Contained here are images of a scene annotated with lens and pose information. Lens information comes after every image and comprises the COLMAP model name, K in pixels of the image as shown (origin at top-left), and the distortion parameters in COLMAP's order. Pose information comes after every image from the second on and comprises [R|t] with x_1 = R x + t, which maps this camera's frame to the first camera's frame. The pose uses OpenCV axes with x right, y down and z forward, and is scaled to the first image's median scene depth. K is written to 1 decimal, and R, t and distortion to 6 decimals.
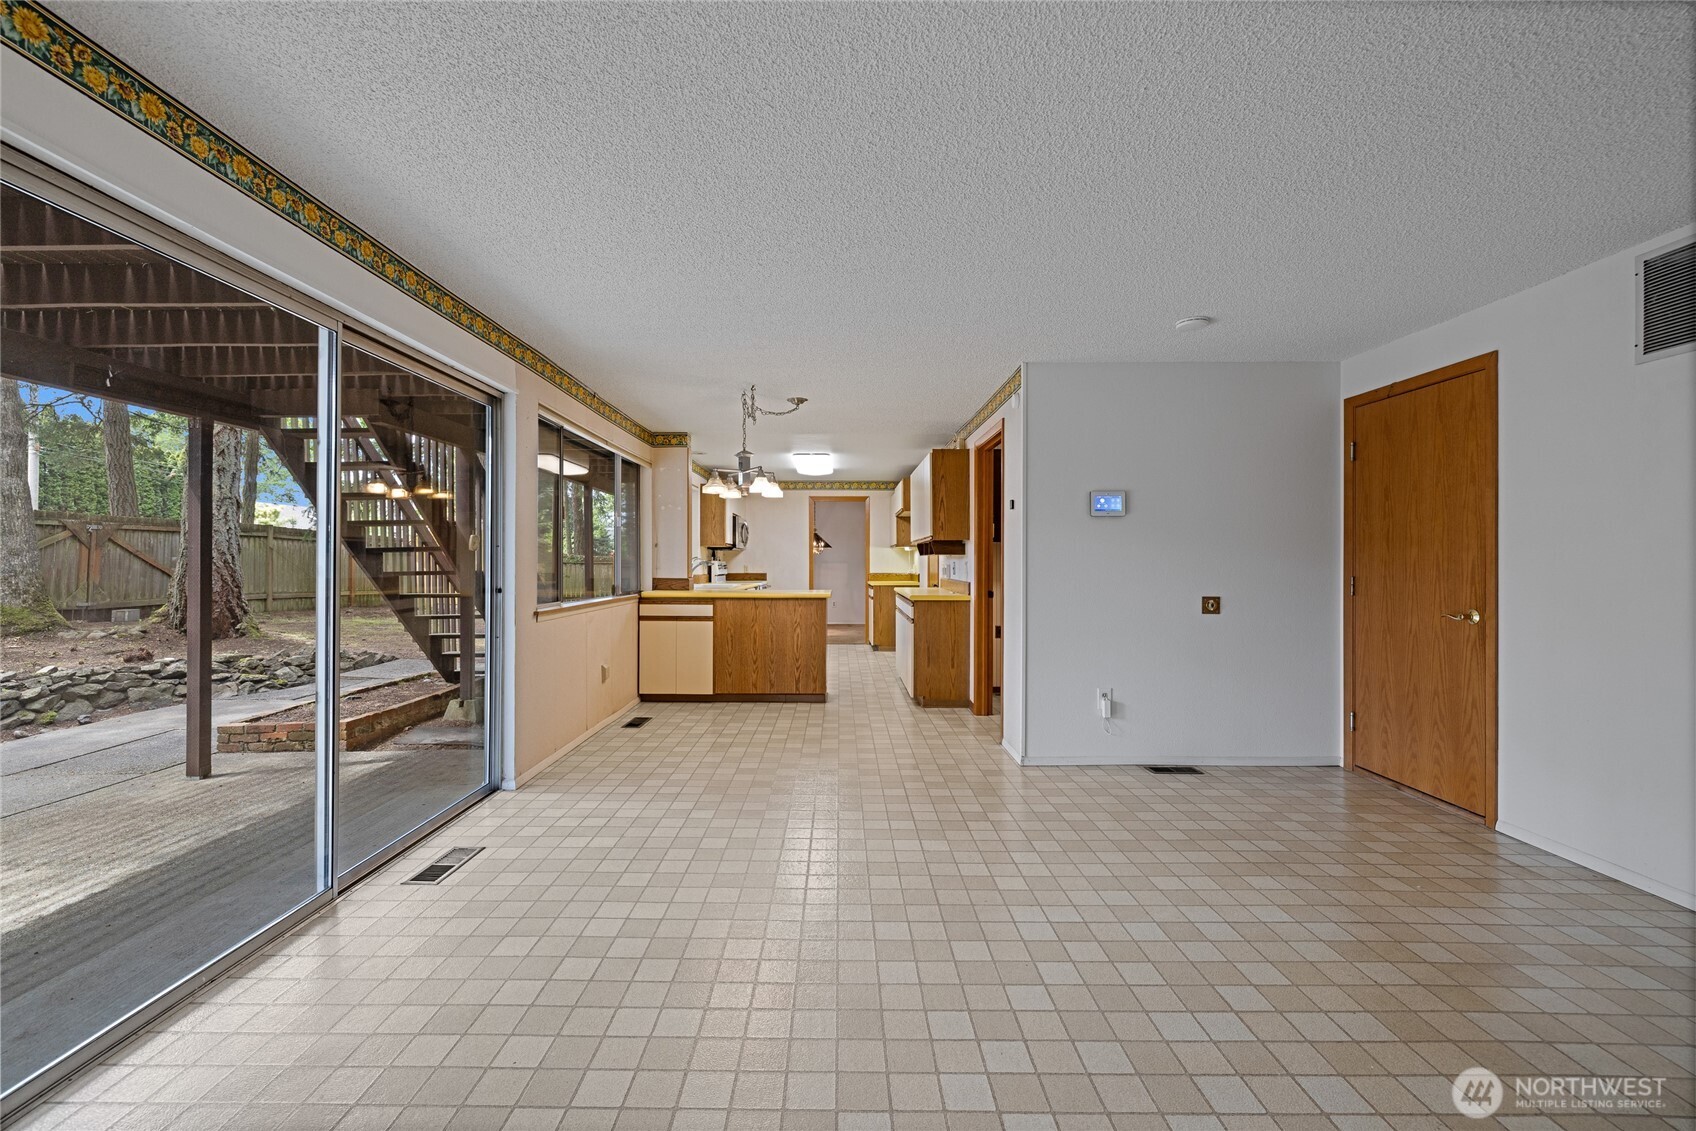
lens RADIAL K [[710.7, 0, 829.7], [0, 710.7, 563.3], [0, 0, 1]] dist [0.000548, -0.000033]
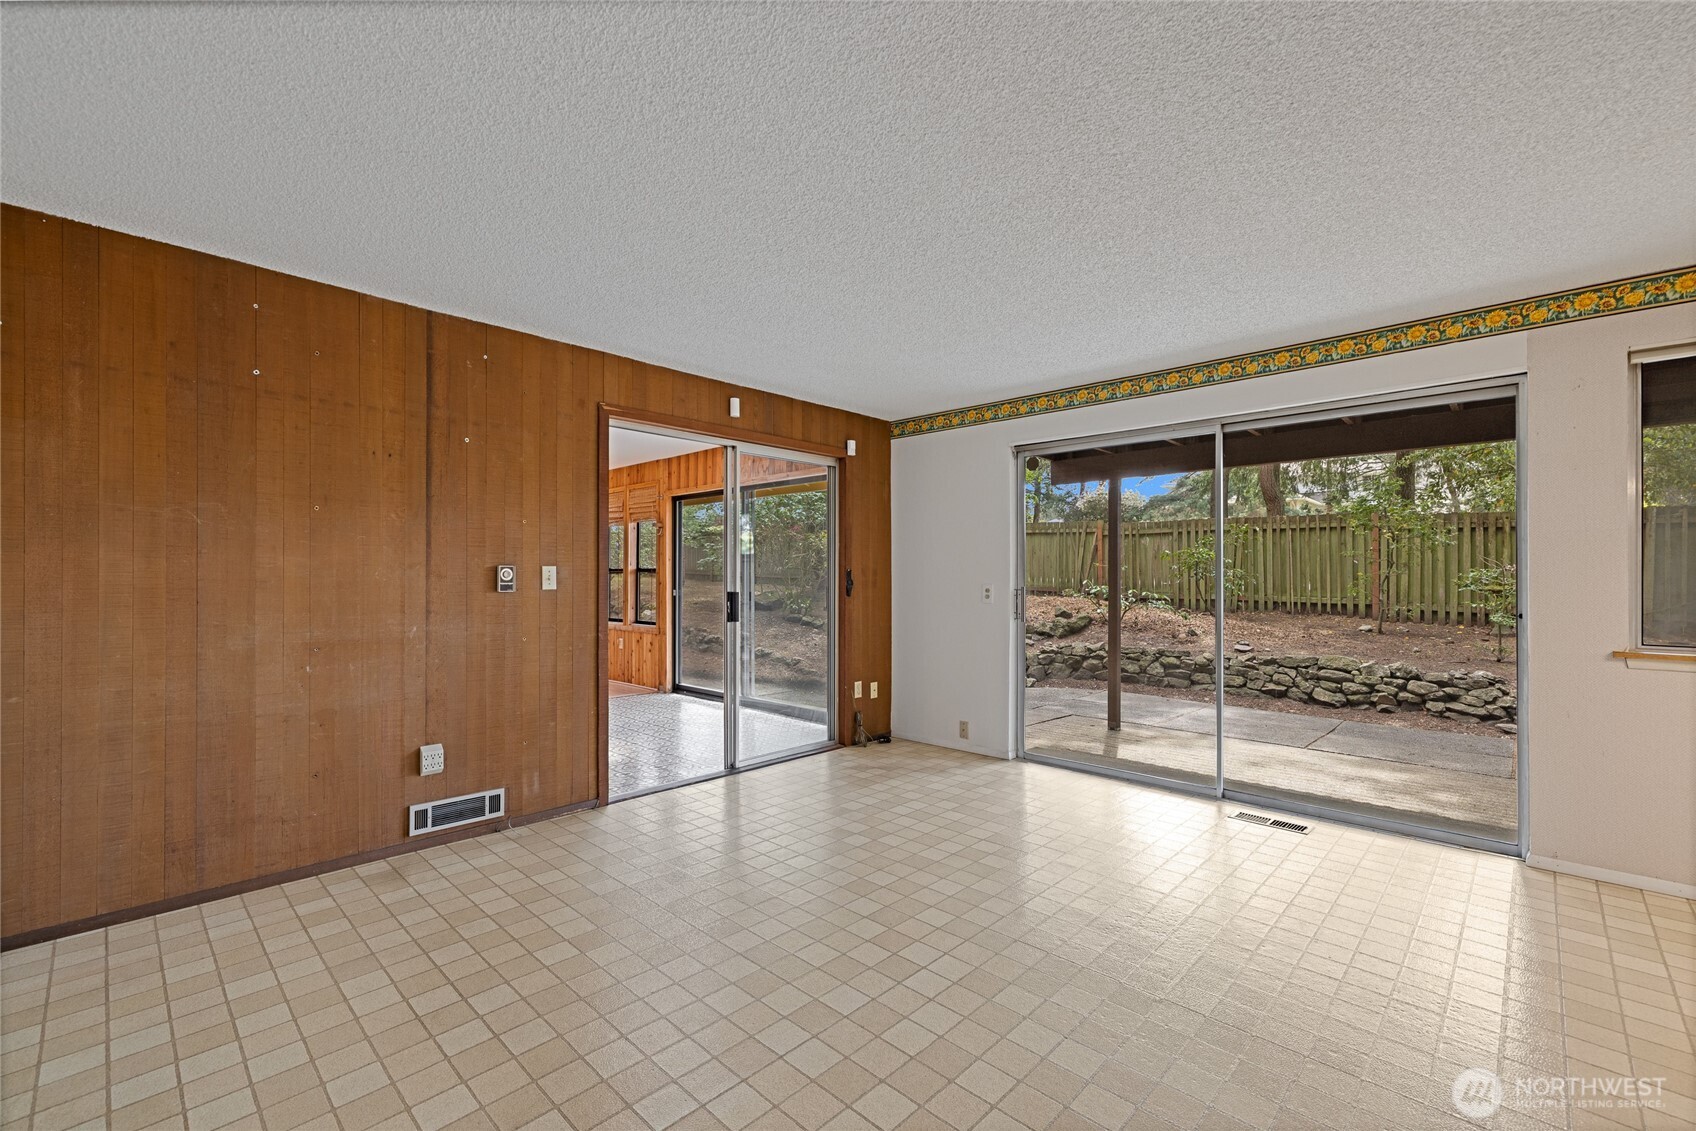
lens RADIAL K [[717.1, 0, 842.9], [0, 717.1, 572.2], [0, 0, 1]] dist [-0.000095, 0.000010]
pose [[-0.686516, -0.006925, -0.727082, 0.858489], [-0.002384, 0.999971, -0.007273, -0.005612], [0.727111, -0.003260, -0.686512, 1.261093]]
